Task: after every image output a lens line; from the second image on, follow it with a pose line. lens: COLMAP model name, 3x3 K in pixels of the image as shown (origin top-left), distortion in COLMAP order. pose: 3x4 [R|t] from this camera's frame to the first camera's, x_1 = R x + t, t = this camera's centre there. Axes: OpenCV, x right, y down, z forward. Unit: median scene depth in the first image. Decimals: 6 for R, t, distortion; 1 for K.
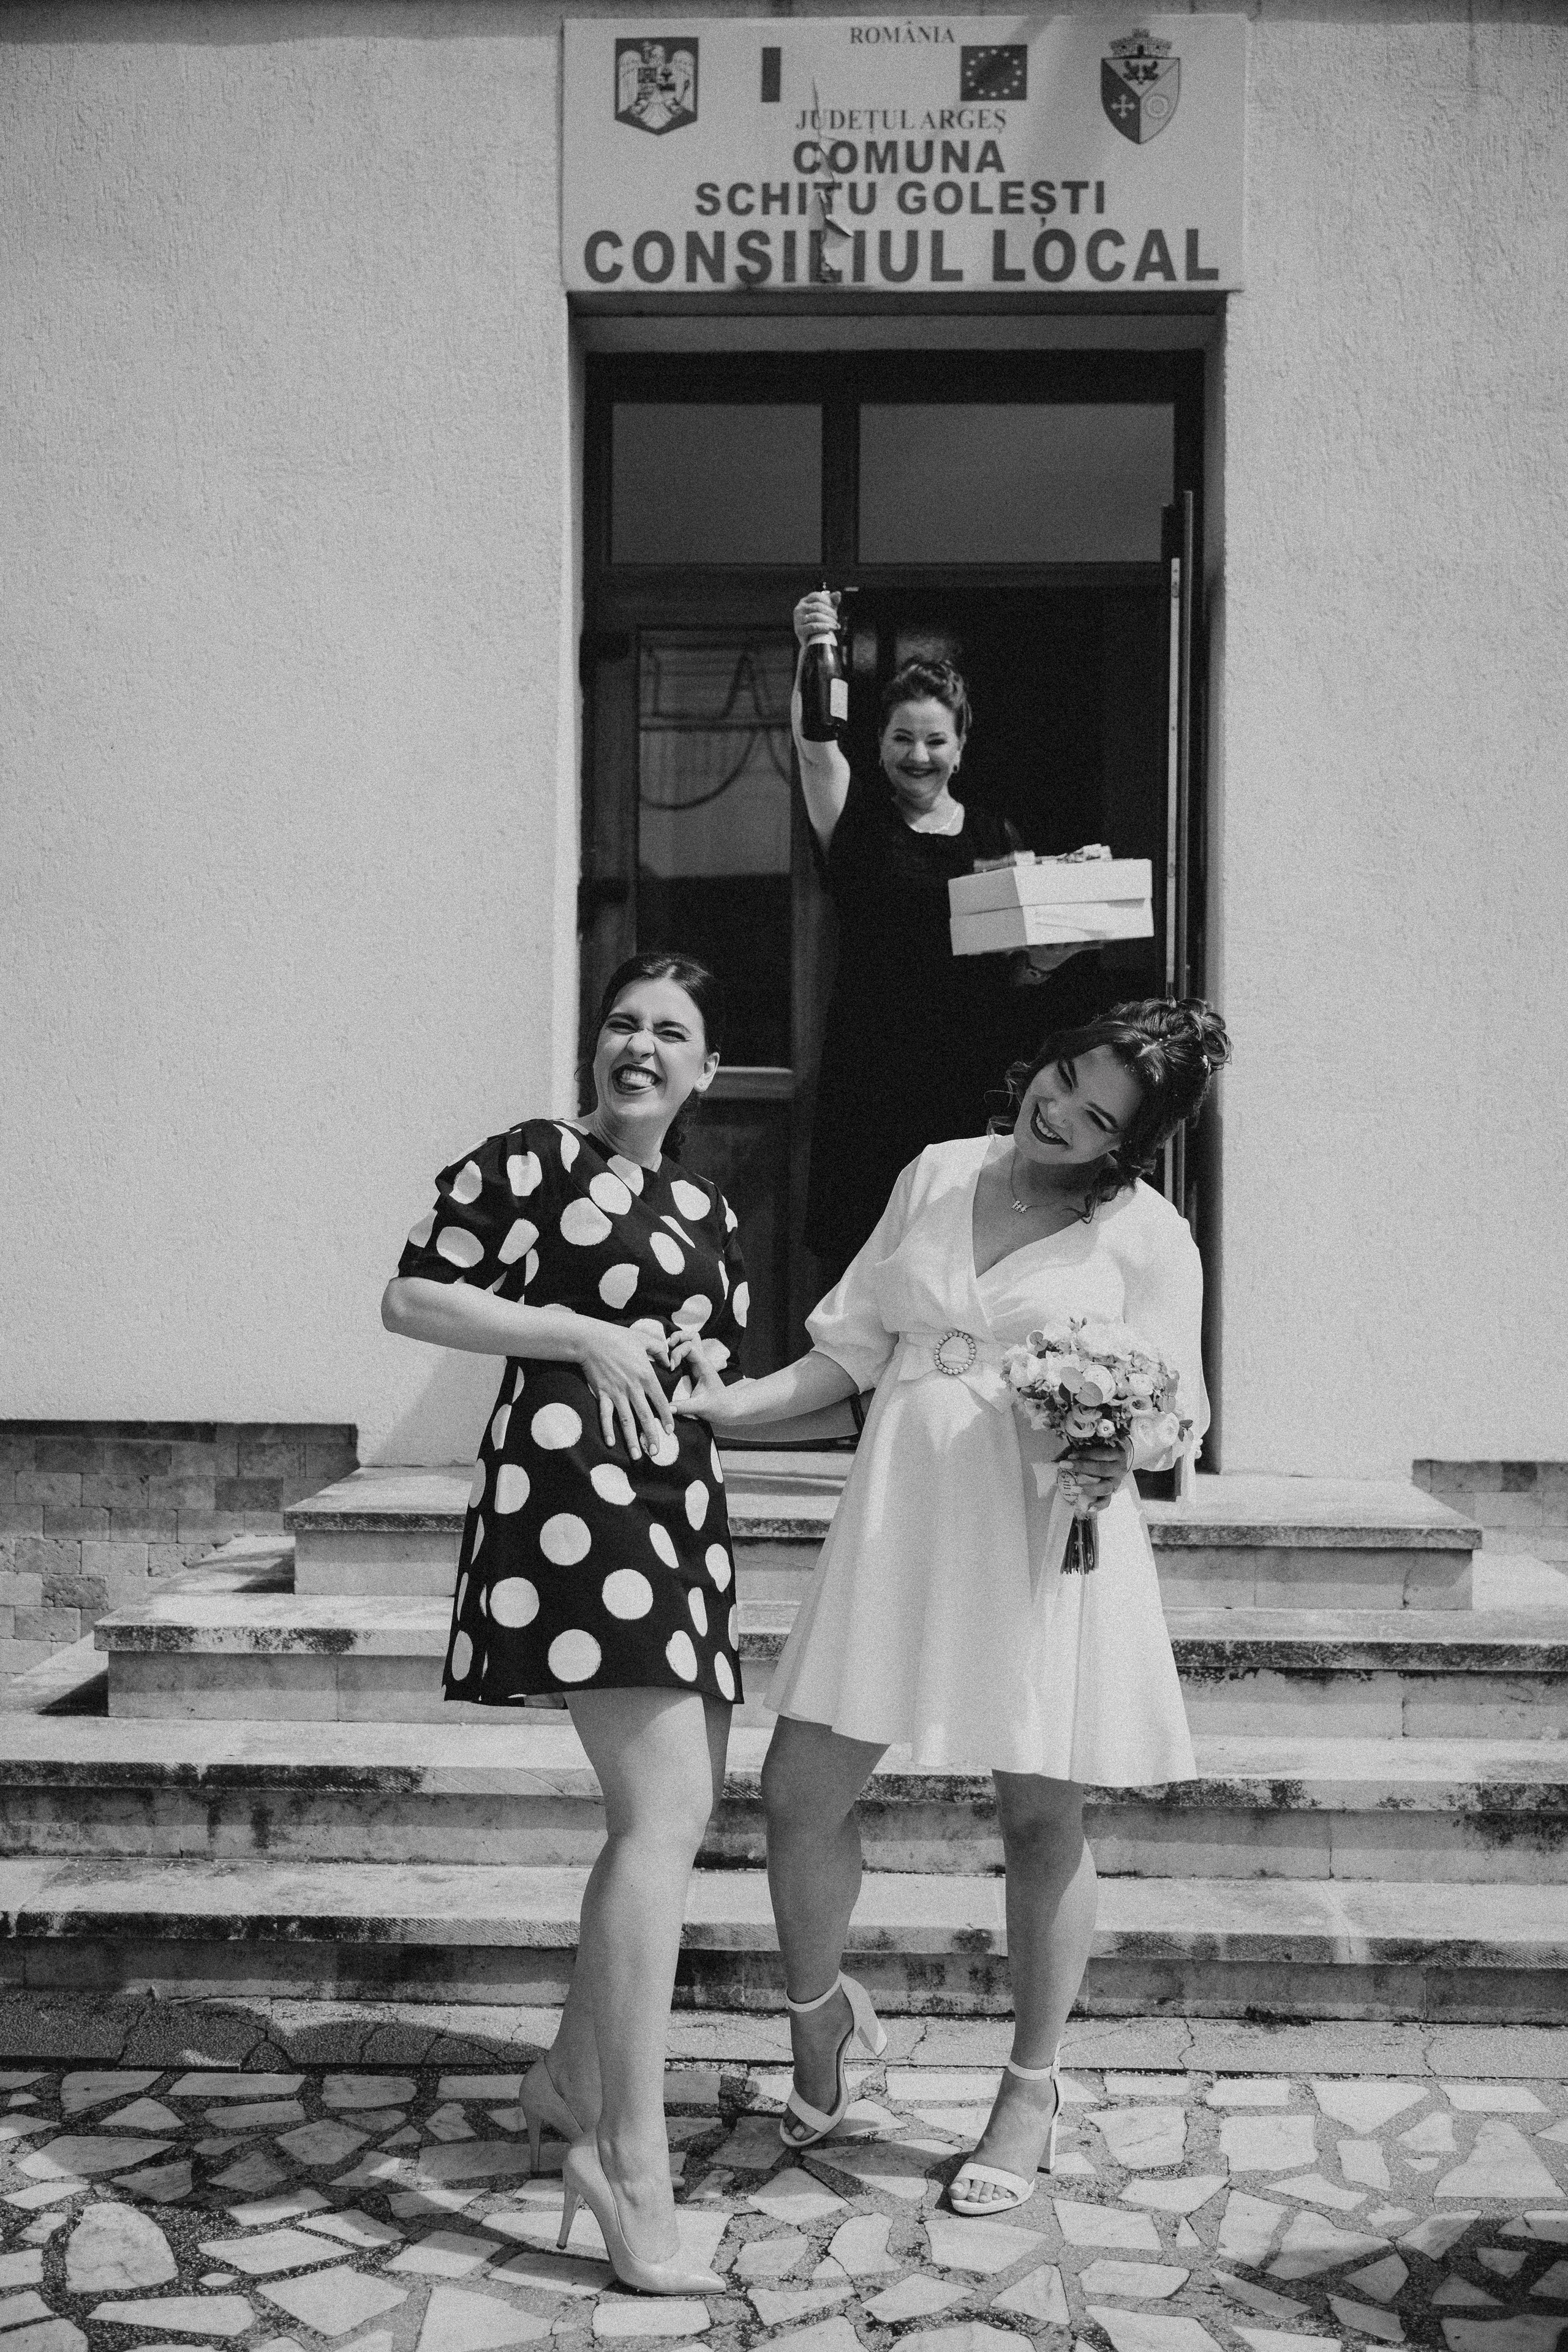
lens RADIAL K [[2573.2, 0, 780.4], [0, 2573.2, 1169.7], [0, 0, 1]] dist [-0.007644, 0.000000]
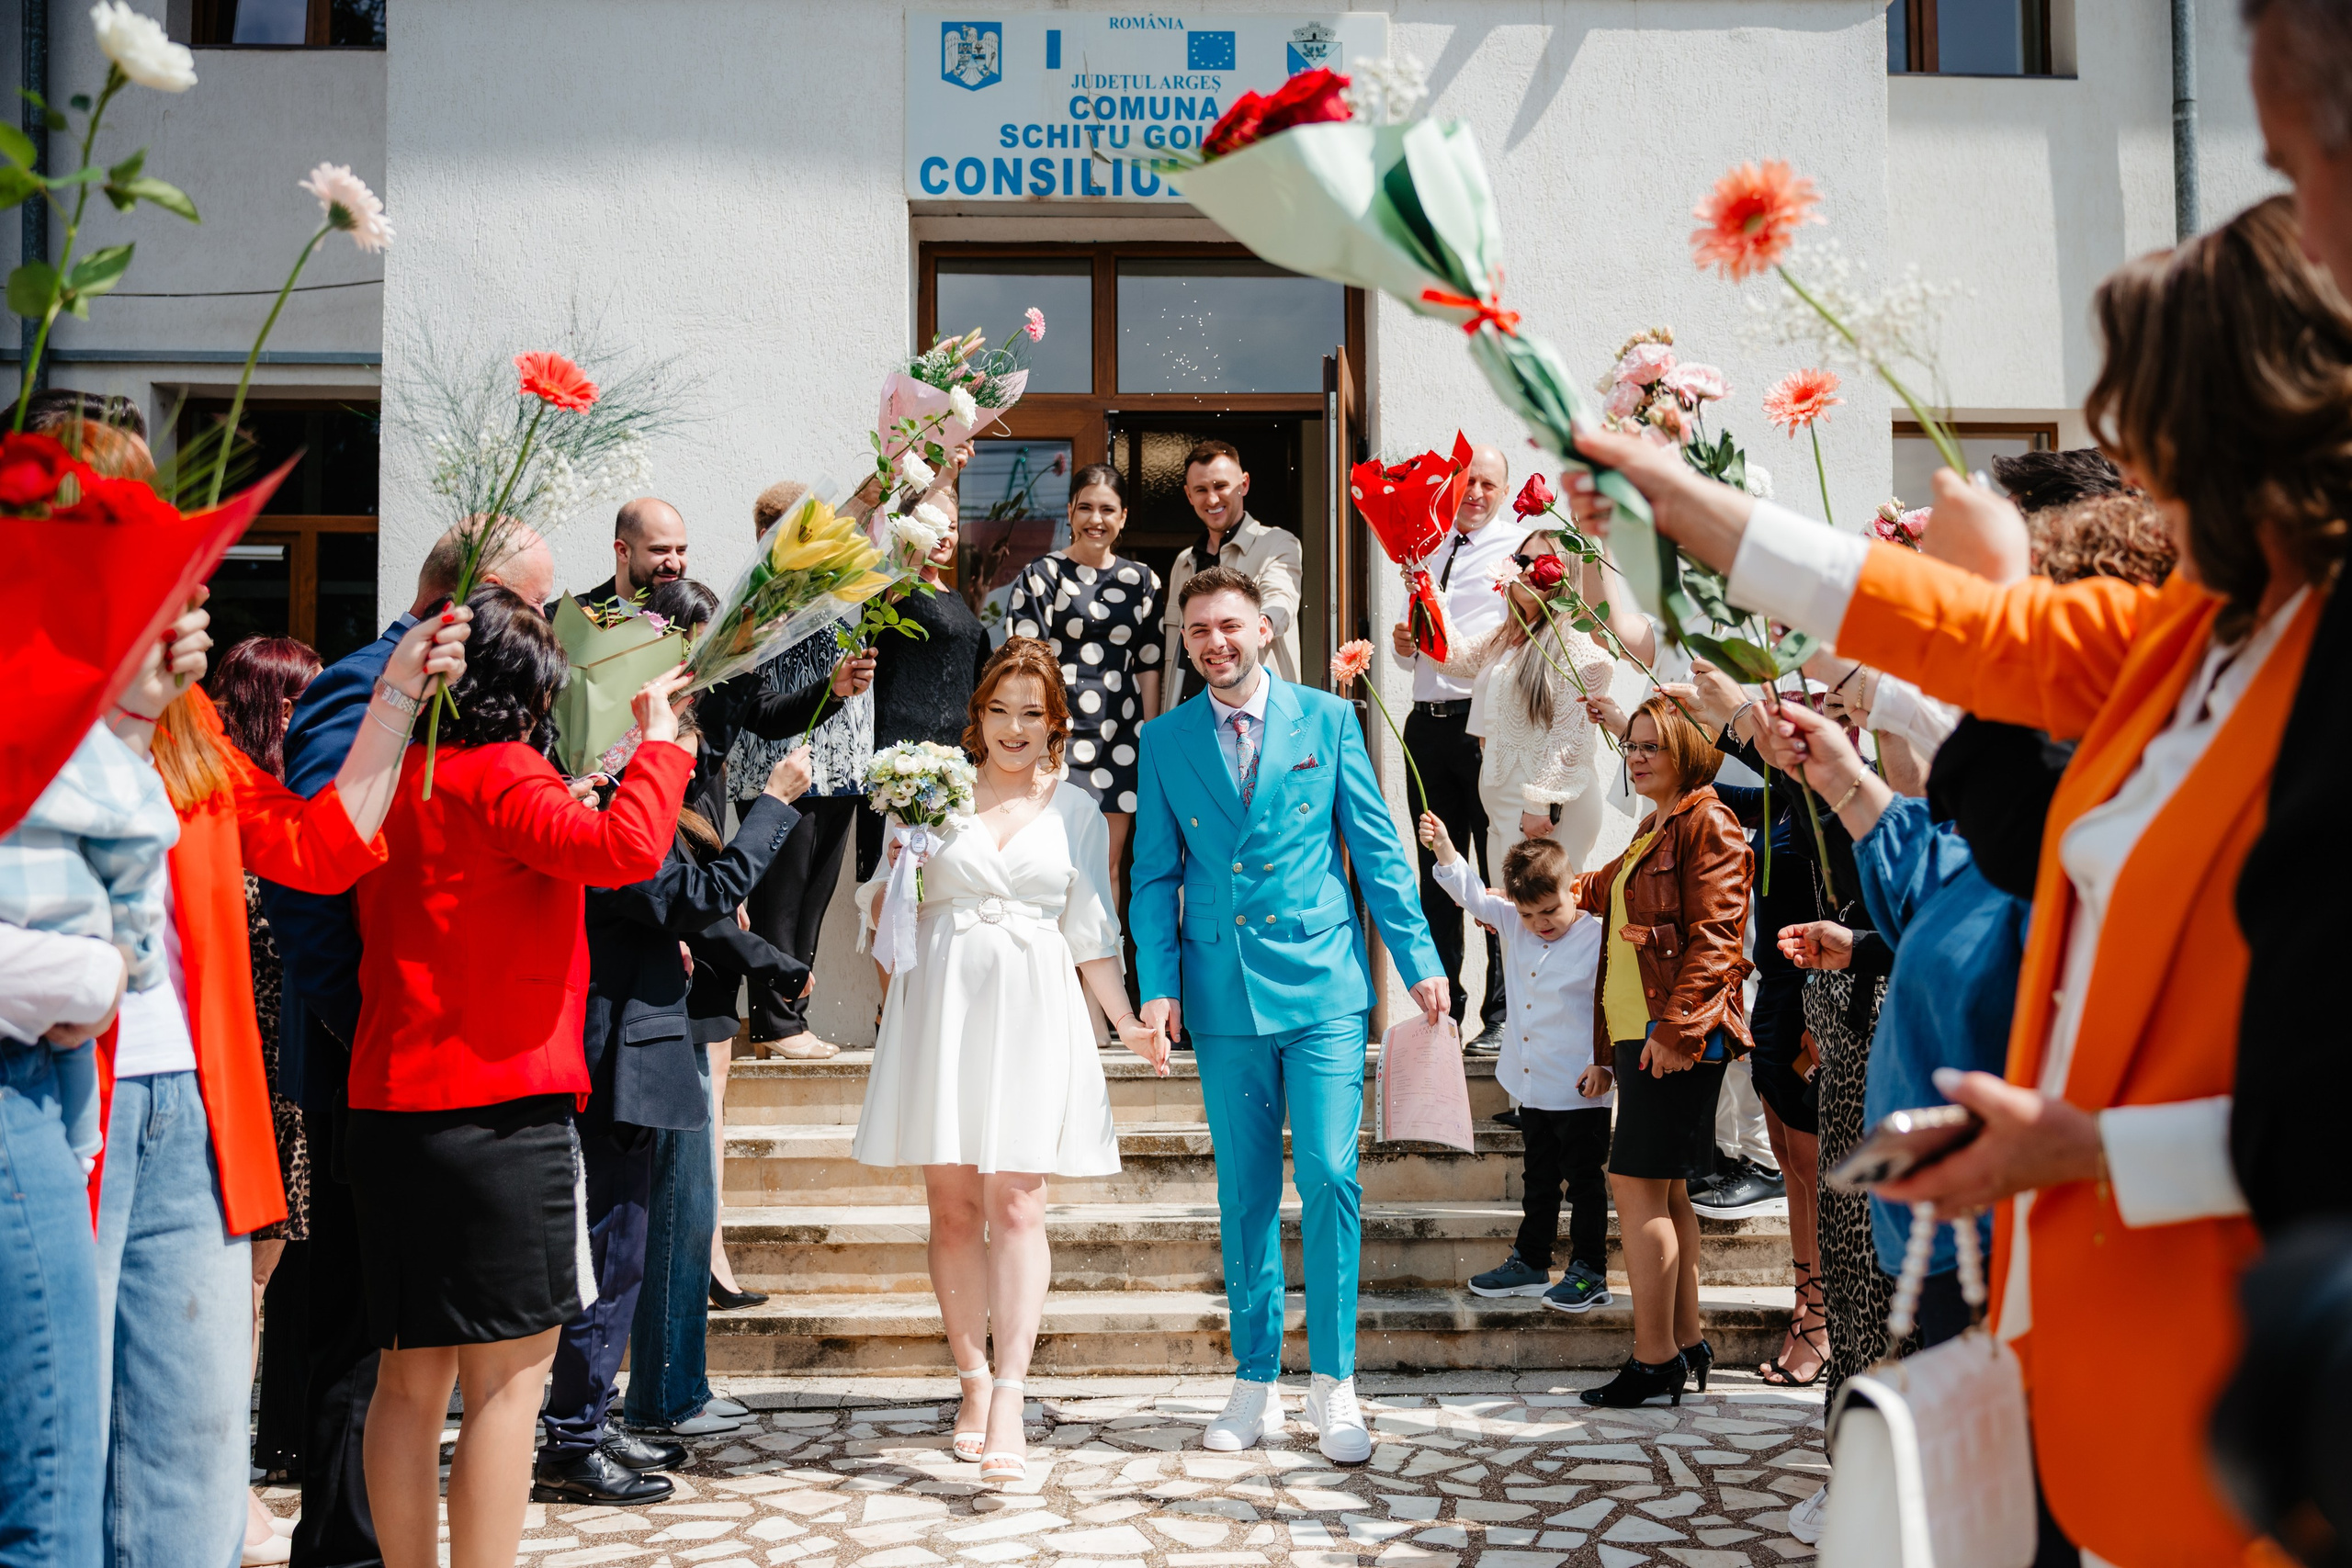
lens RADIAL K [[2343.5, 0, 1197.1], [0, 2343.5, 781.3], [0, 0, 1]] dist [0.005742, 0.000000]
pose [[0.997565, -0.008394, 0.069243, -0.017526], [0.012582, 0.998103, -0.060263, 0.052419], [-0.068605, 0.060987, 0.995778, -0.260840]]
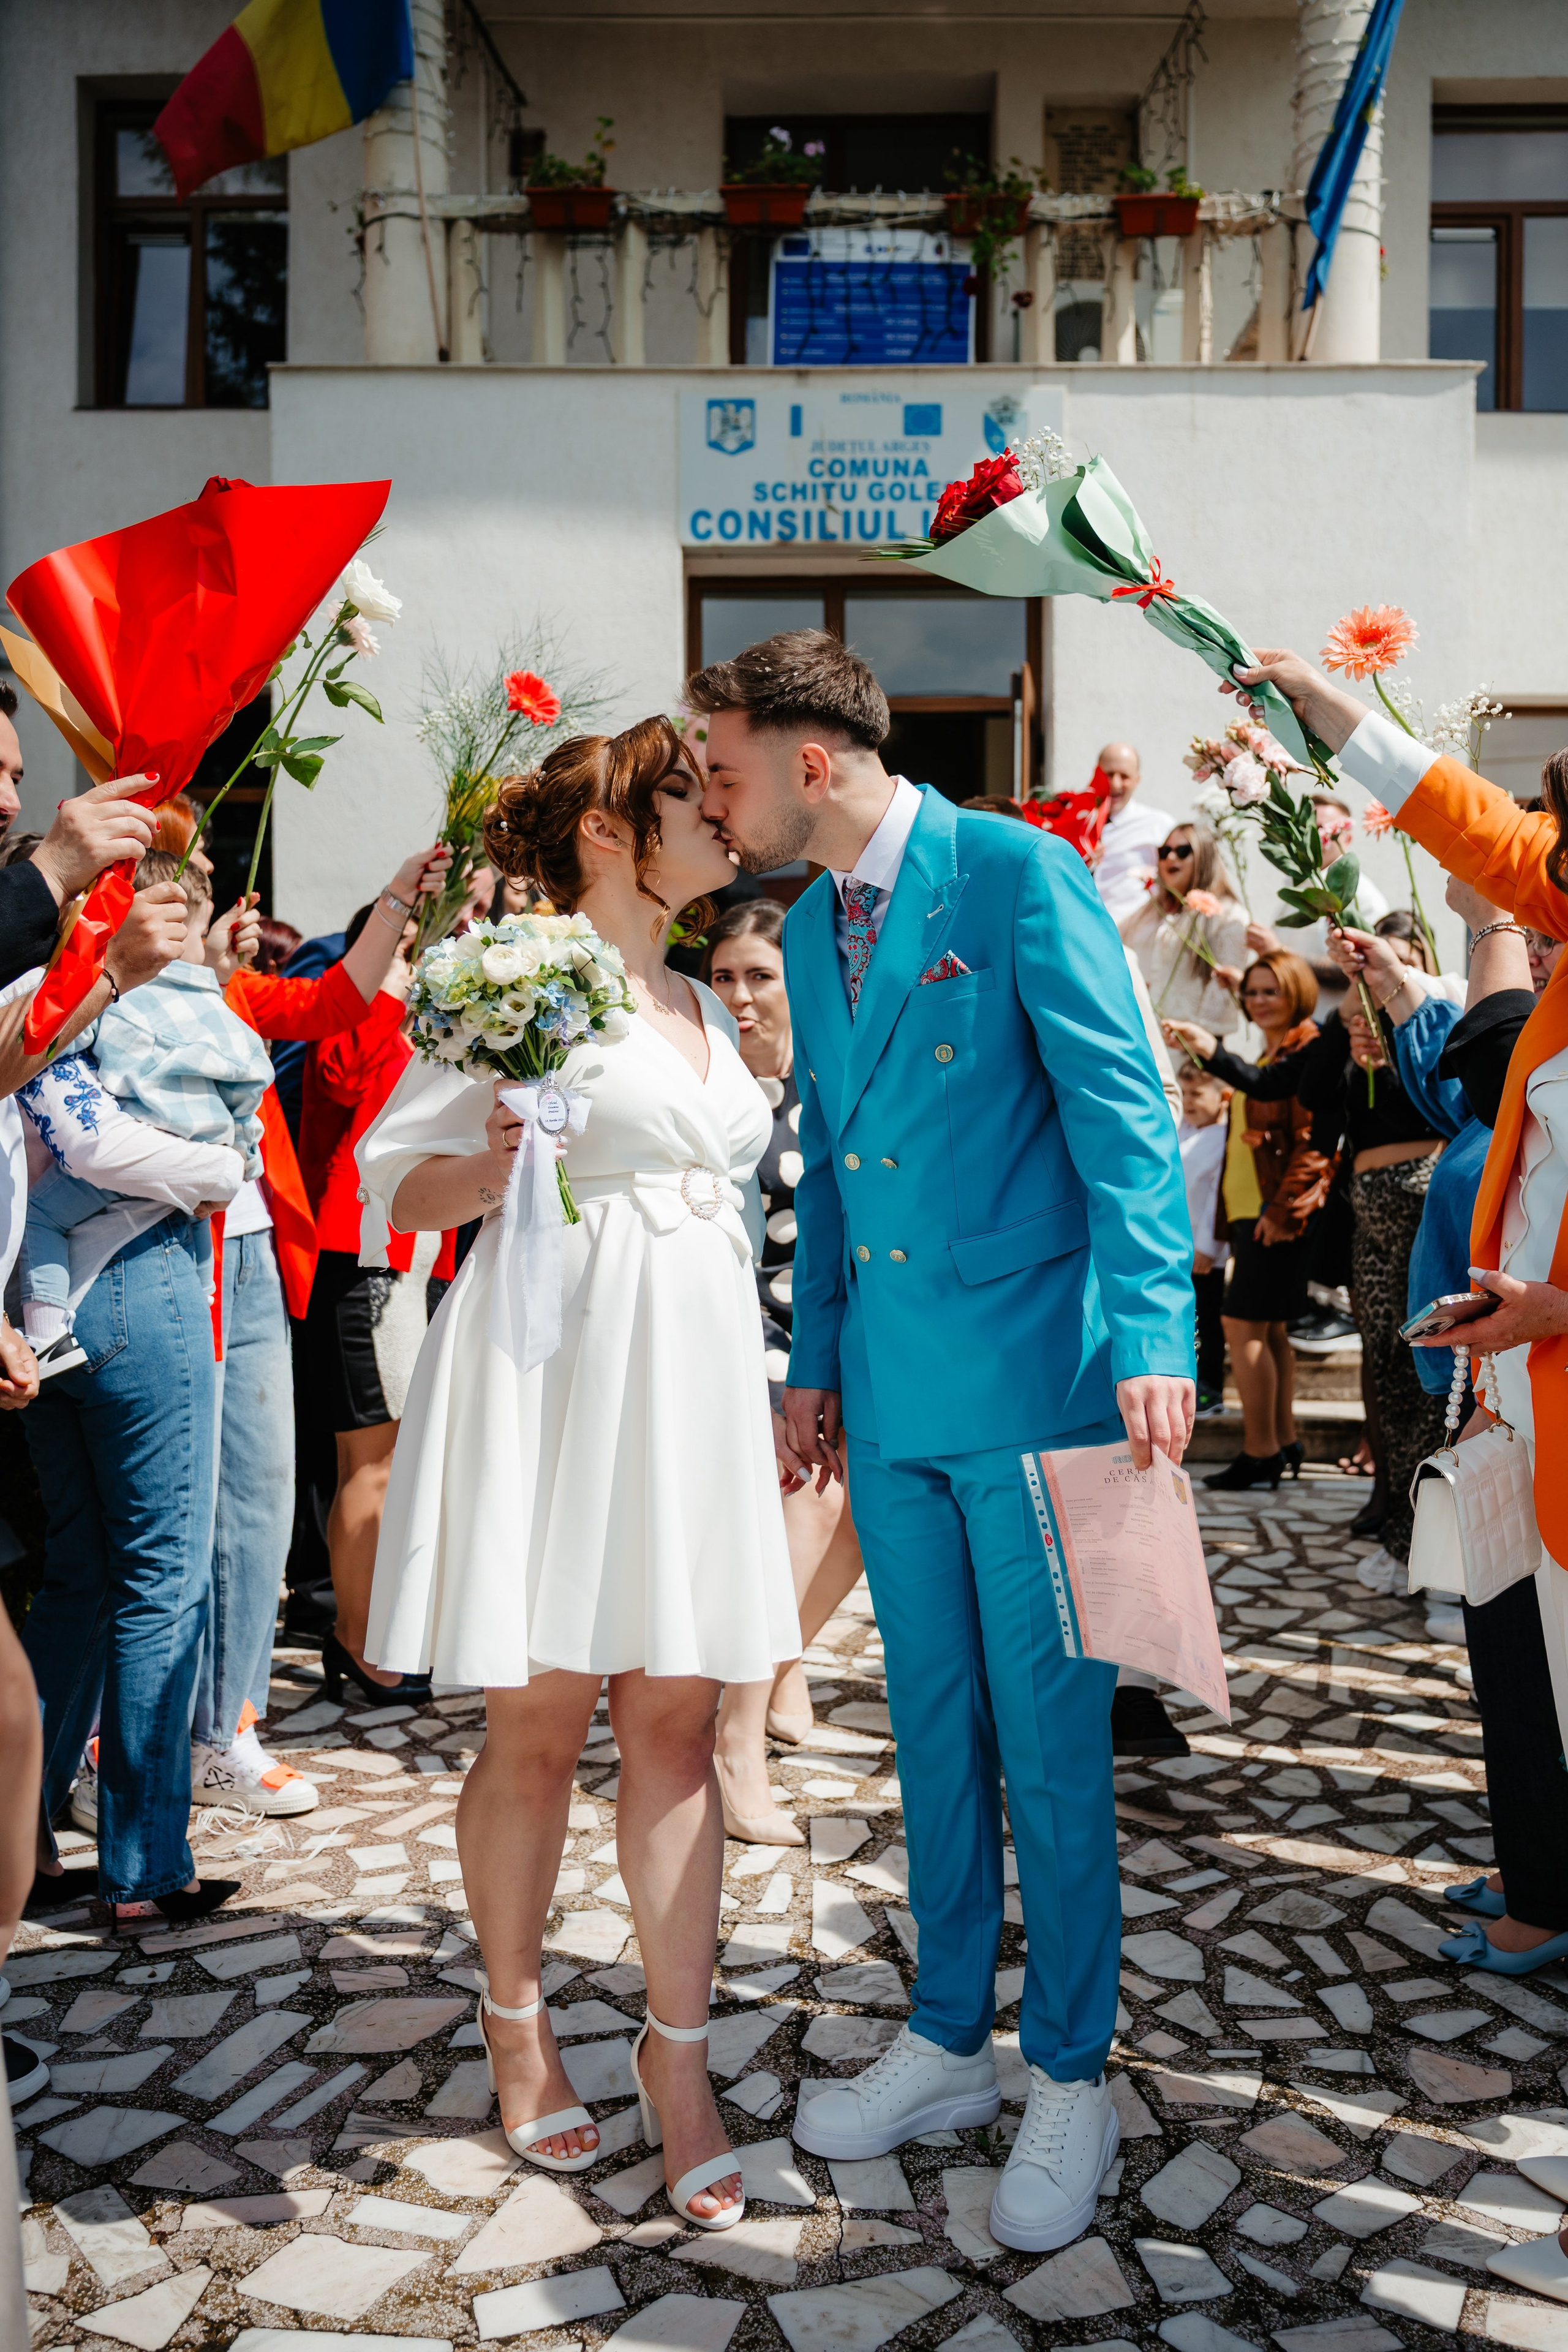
lens RADIAL K [[1952.5, 0, 779.0], [0, 1952.5, 1145.9], [0, 0, 1]] dist [0.016002, -0.007163]
pose [[0.999805, -0.007357, 0.018340, -0.043801], [0.006974, 0.999757, 0.020892, 0.042209], [-0.018489, -0.020760, 0.999614, -0.350648]]
